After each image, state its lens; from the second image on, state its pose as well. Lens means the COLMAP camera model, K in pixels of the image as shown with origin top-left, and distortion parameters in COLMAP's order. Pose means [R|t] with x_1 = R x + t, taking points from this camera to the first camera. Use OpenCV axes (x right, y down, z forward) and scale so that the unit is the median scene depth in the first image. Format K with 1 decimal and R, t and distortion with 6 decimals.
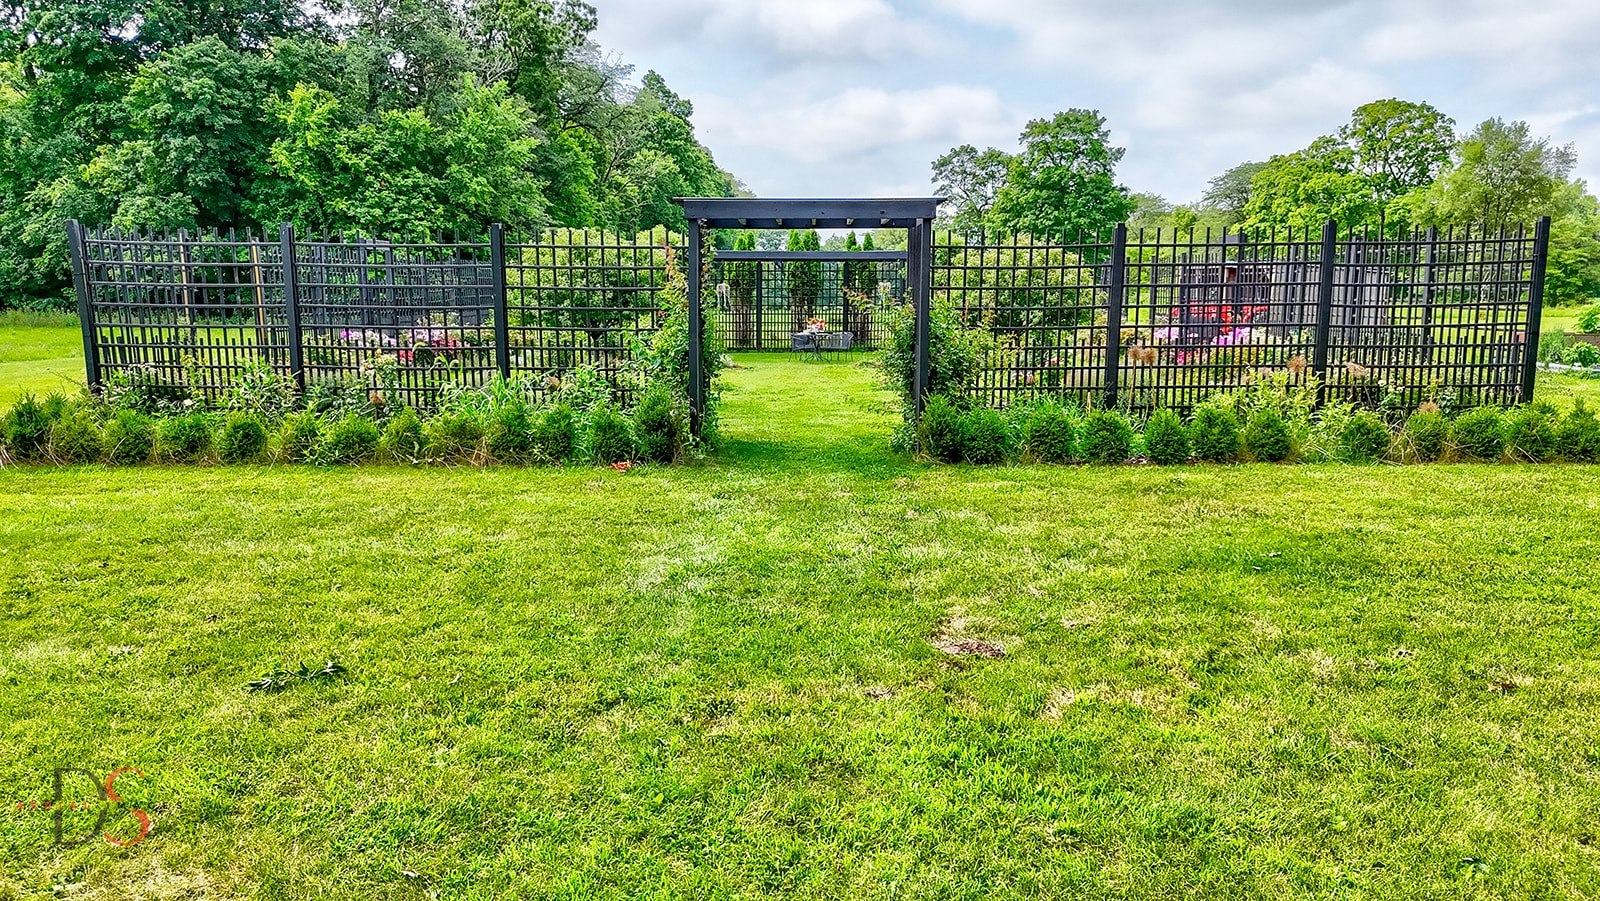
lens RADIAL K [[1139.9, 0, 799.4], [0, 1139.9, 452.6], [0, 0, 1]] dist [0.032334, 0.001596]
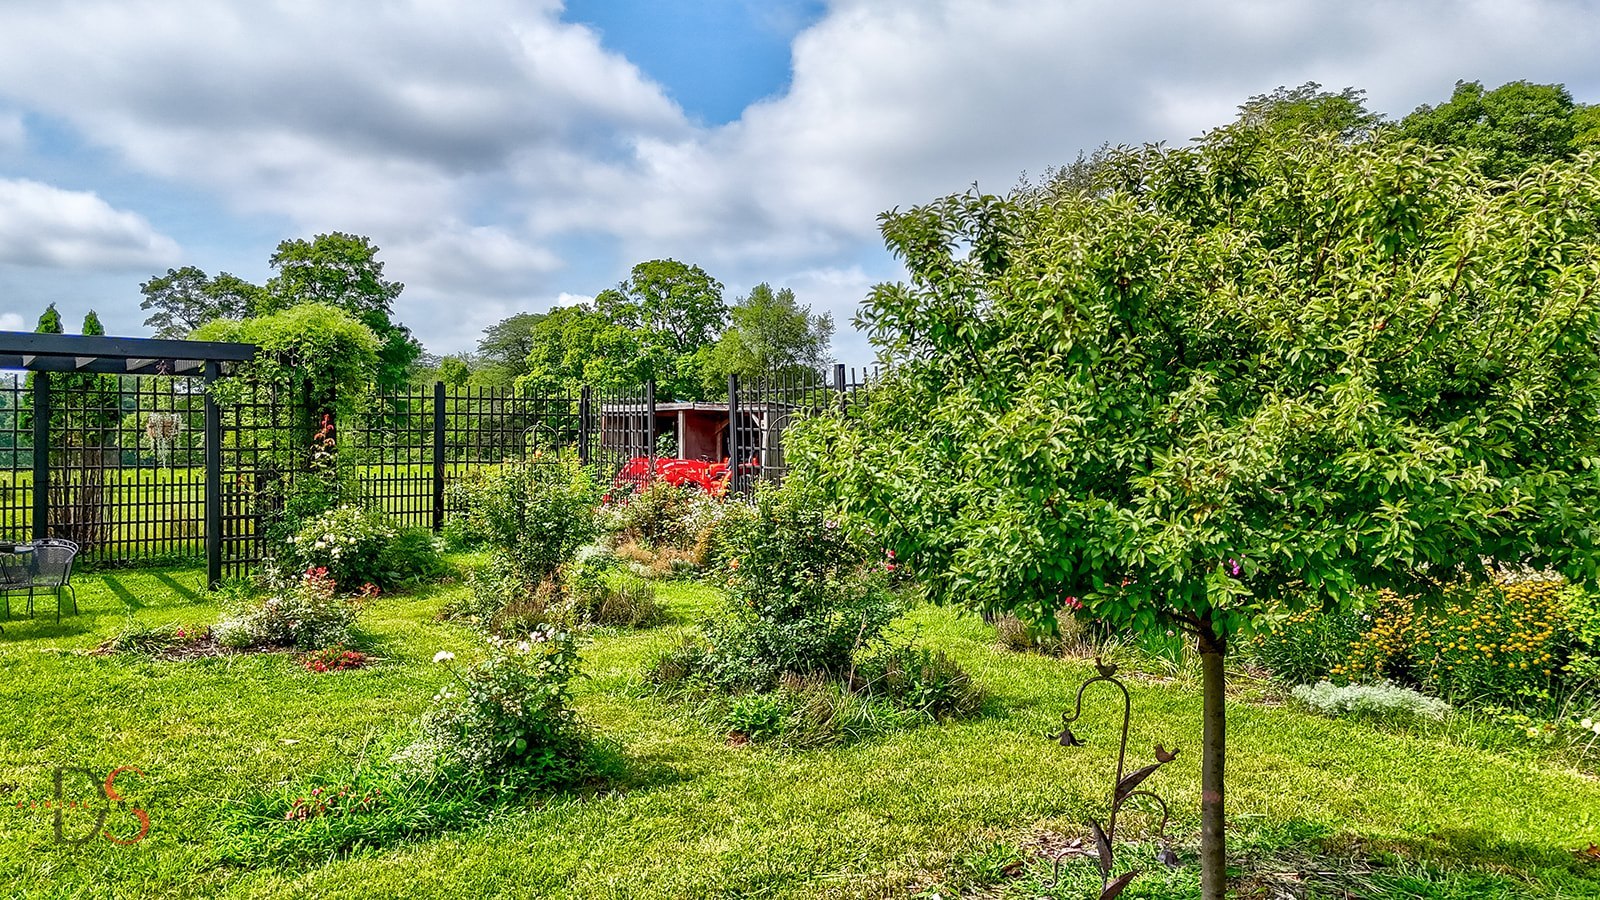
lens RADIAL K [[1139.9, 0, 801.9], [0, 1139.9, 448.2], [0, 0, 1]] dist [0.032334, 0.001596]
pose [[0.800286, -0.003331, 0.599609, 0.004969], [0.085985, 0.990287, -0.109261, -0.021107], [-0.593421, 0.138997, 0.792799, 0.148271]]
